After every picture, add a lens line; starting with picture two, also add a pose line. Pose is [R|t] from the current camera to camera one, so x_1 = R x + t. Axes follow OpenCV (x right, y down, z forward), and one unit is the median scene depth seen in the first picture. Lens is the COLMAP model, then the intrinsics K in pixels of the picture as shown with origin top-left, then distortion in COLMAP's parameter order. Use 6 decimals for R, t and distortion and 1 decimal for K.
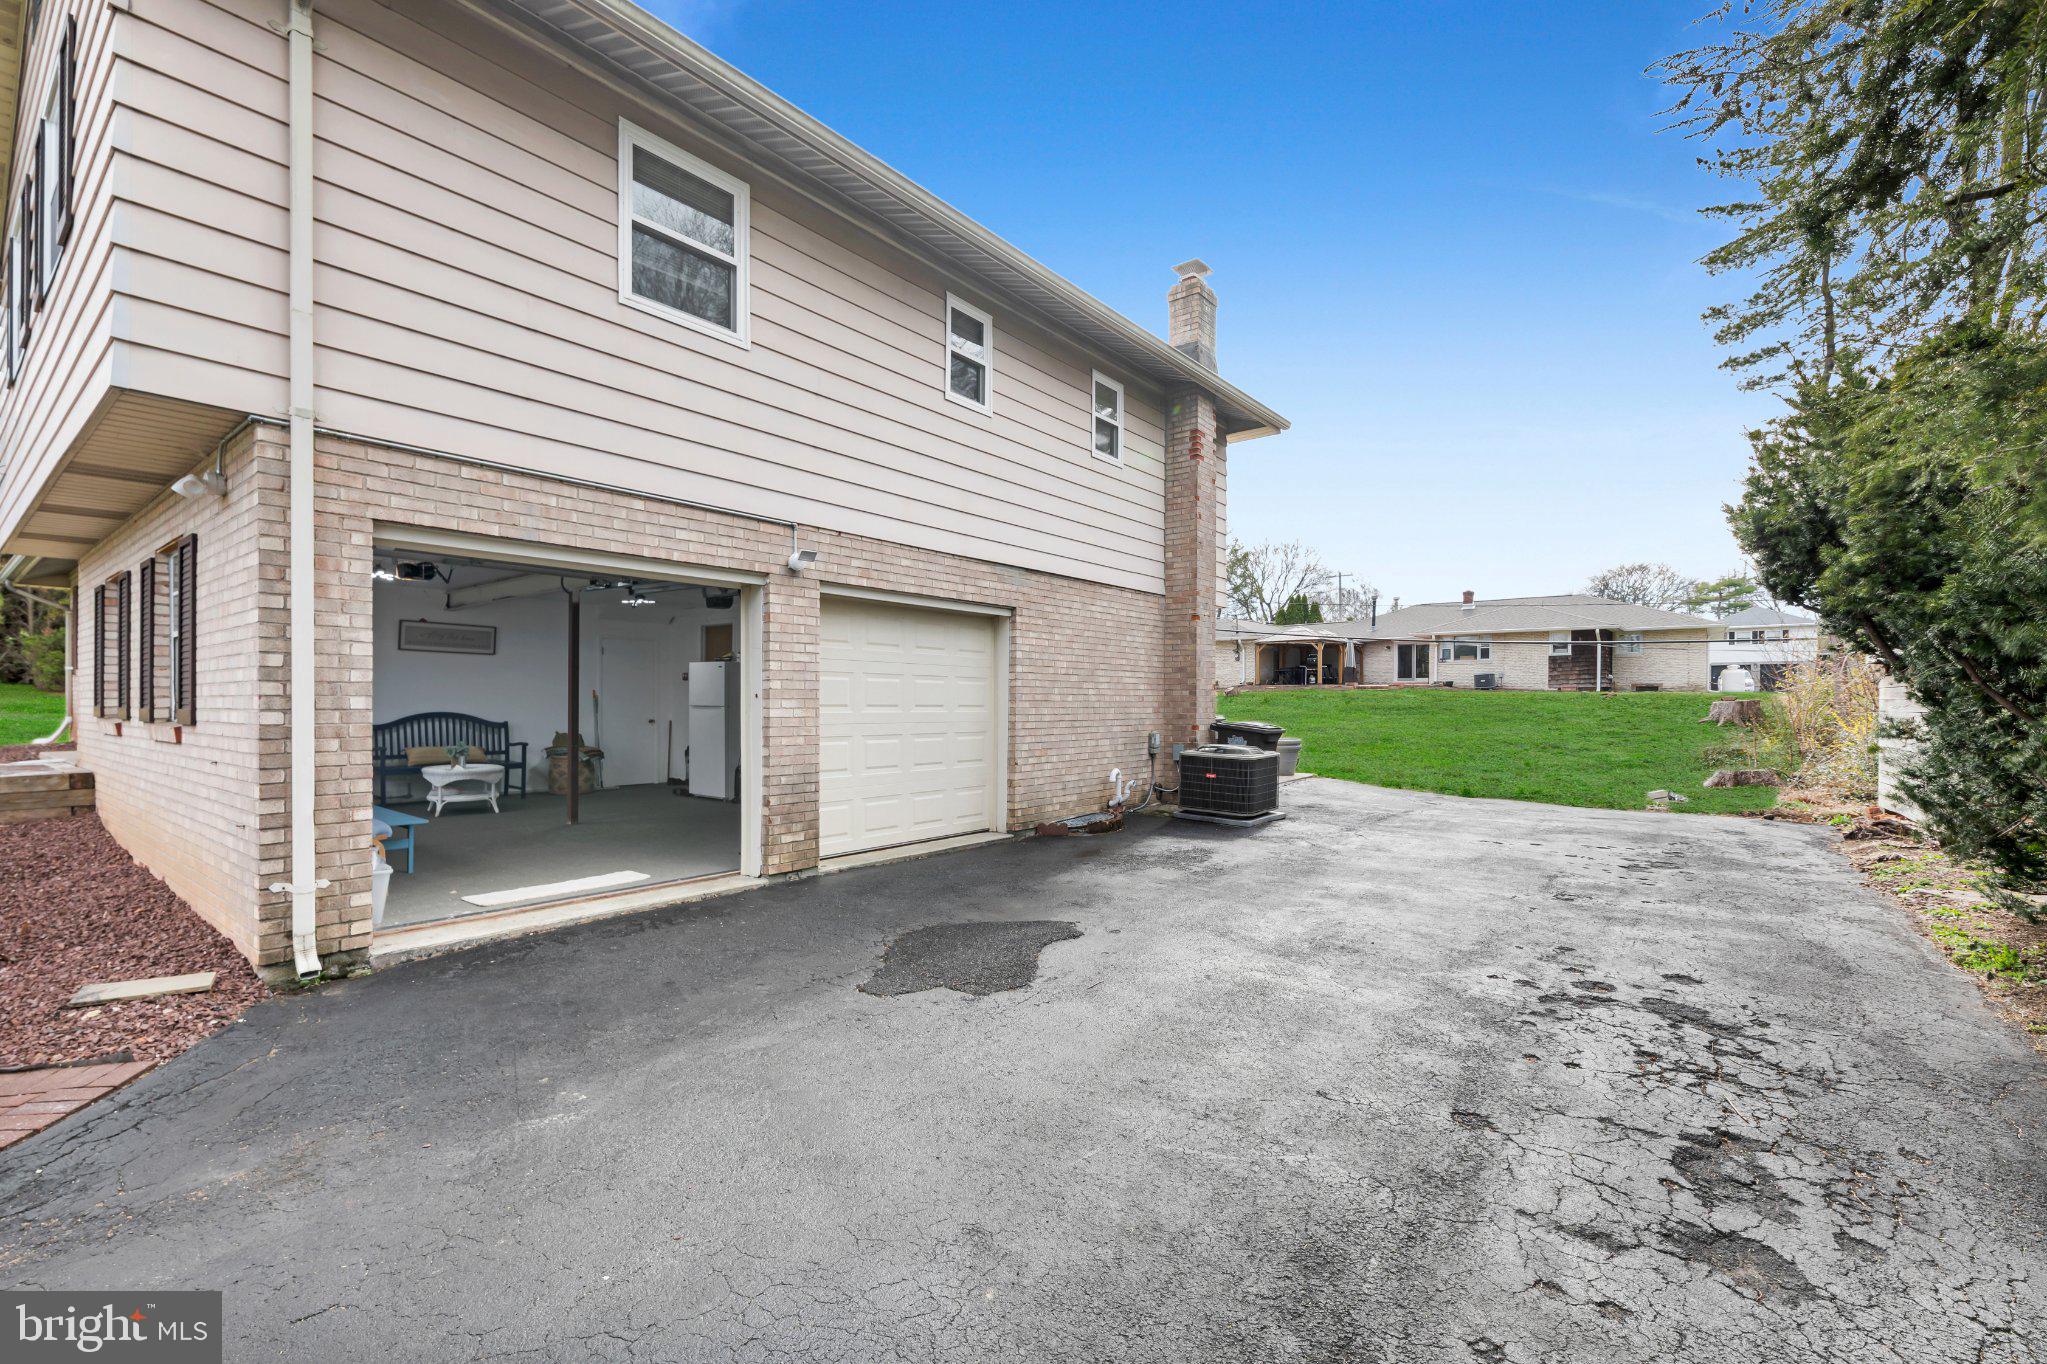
lens RADIAL K [[890.8, 0, 1023.5], [0, 890.8, 682.0], [0, 0, 1]] dist [-0.000039, -0.000273]
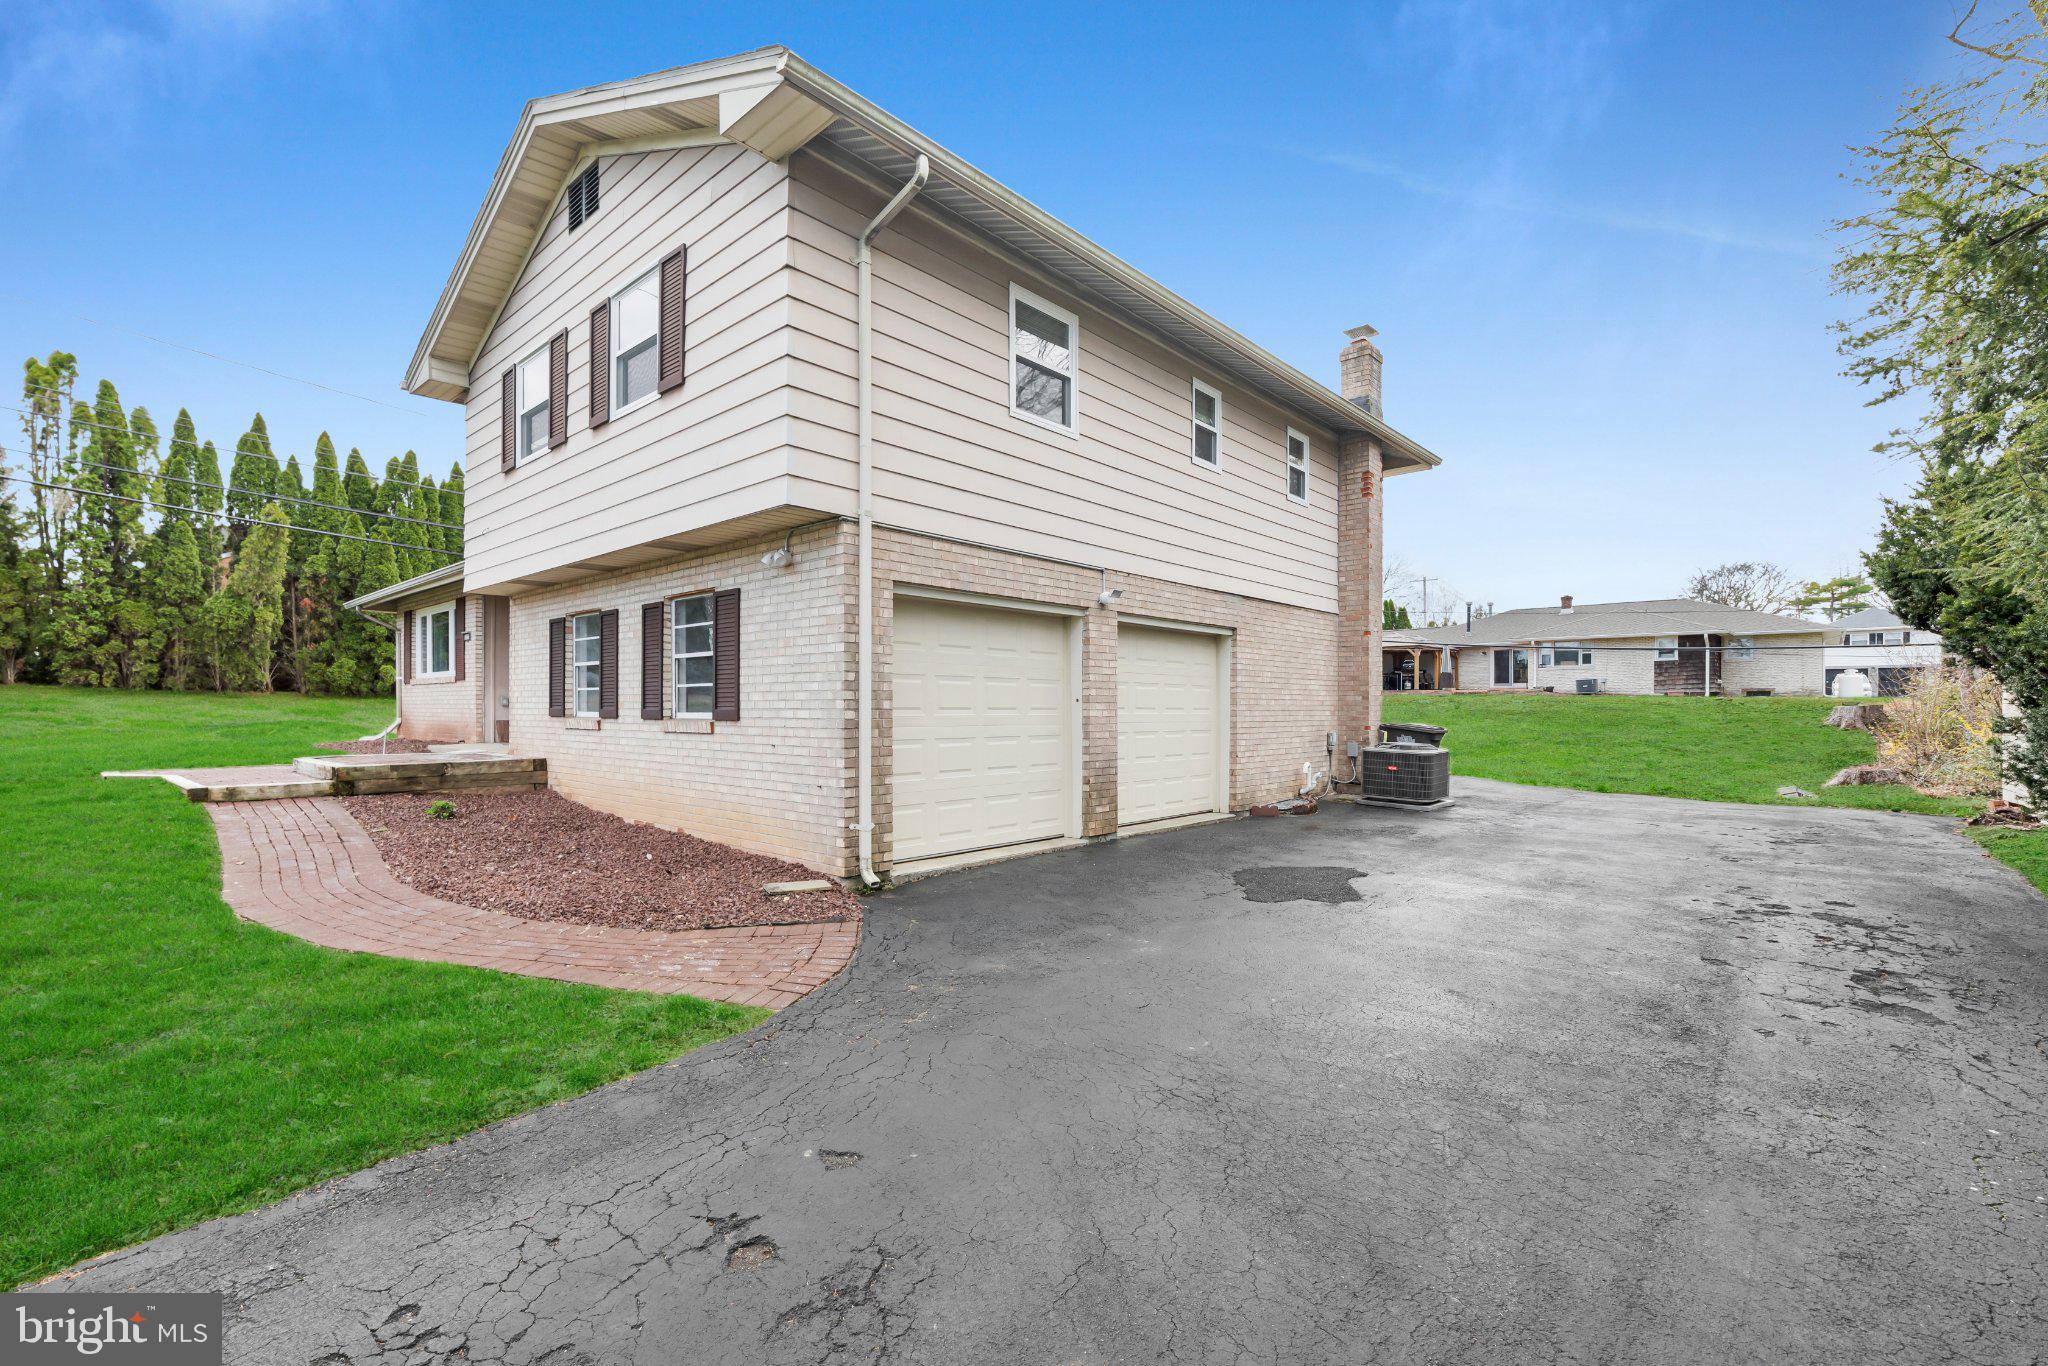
lens RADIAL K [[888.2, 0, 1024.0], [0, 888.2, 683.0], [0, 0, 1]] dist [-0.001729, 0.000218]
pose [[0.997204, -0.001738, -0.074705, -0.268105], [0.001349, 0.999985, -0.005252, -0.003164], [0.074713, 0.005137, 0.997192, -0.300116]]
